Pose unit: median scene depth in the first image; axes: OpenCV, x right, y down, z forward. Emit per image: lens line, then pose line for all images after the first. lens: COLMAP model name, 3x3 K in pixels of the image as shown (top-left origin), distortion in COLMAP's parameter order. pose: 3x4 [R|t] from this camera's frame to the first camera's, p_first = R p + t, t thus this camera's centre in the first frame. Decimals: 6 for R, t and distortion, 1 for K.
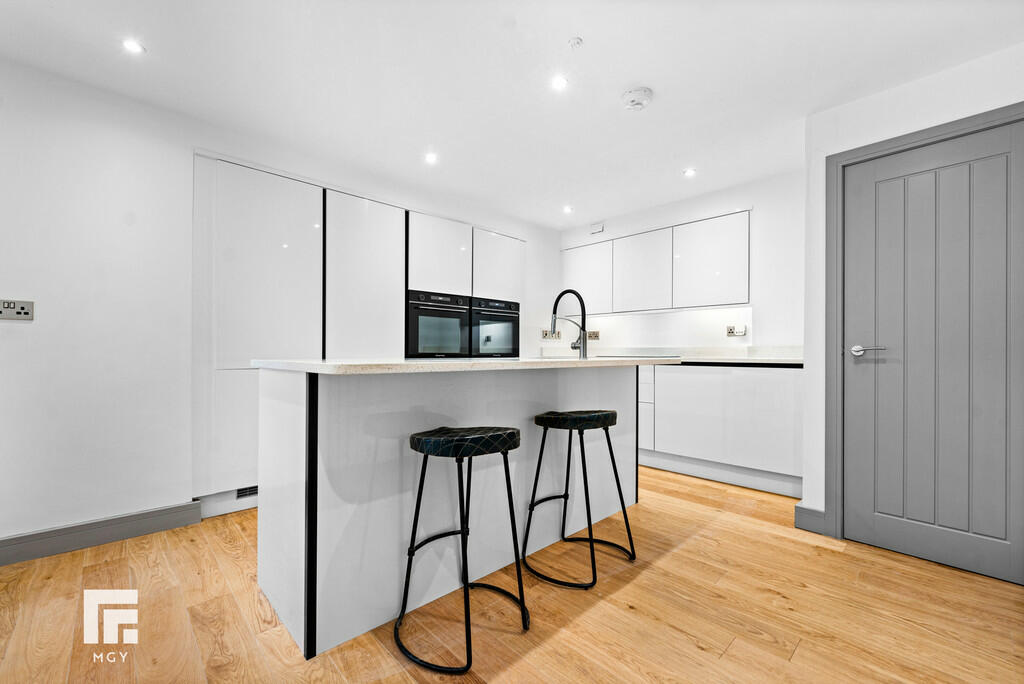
lens RADIAL K [[416.3, 0, 506.5], [0, 416.3, 350.3], [0, 0, 1]] dist [-0.002580, -0.000199]
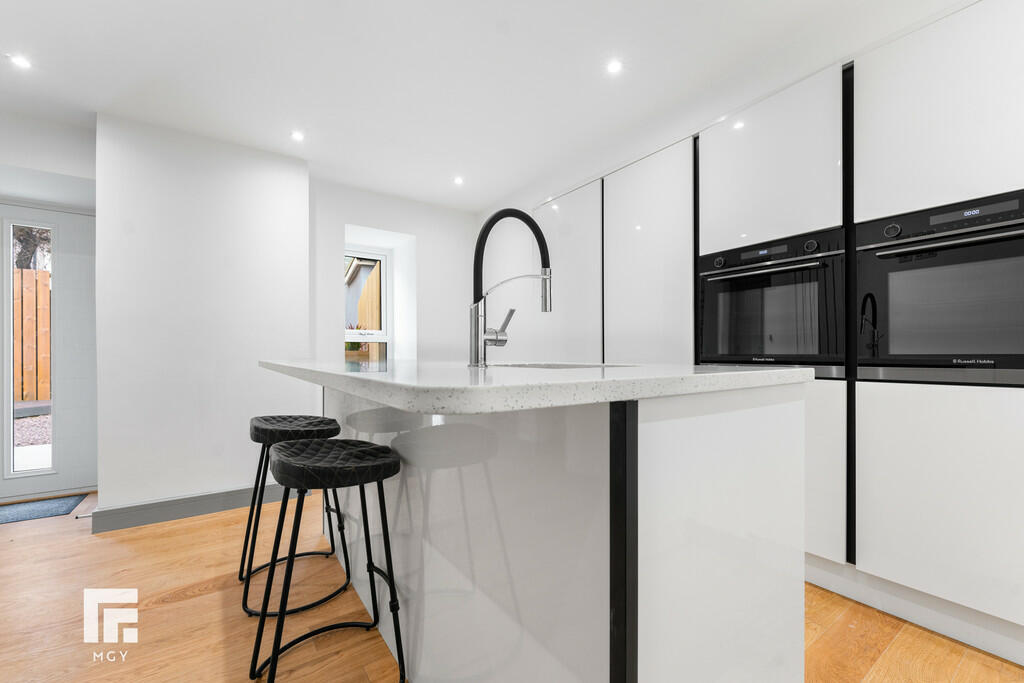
lens RADIAL K [[416.3, 0, 508.0], [0, 416.3, 351.9], [0, 0, 1]] dist [-0.002580, -0.000199]
pose [[-0.151298, -0.006386, -0.988468, 0.442283], [0.005906, 0.999955, -0.007364, 0.004578], [0.988471, -0.006953, -0.151253, 0.803631]]
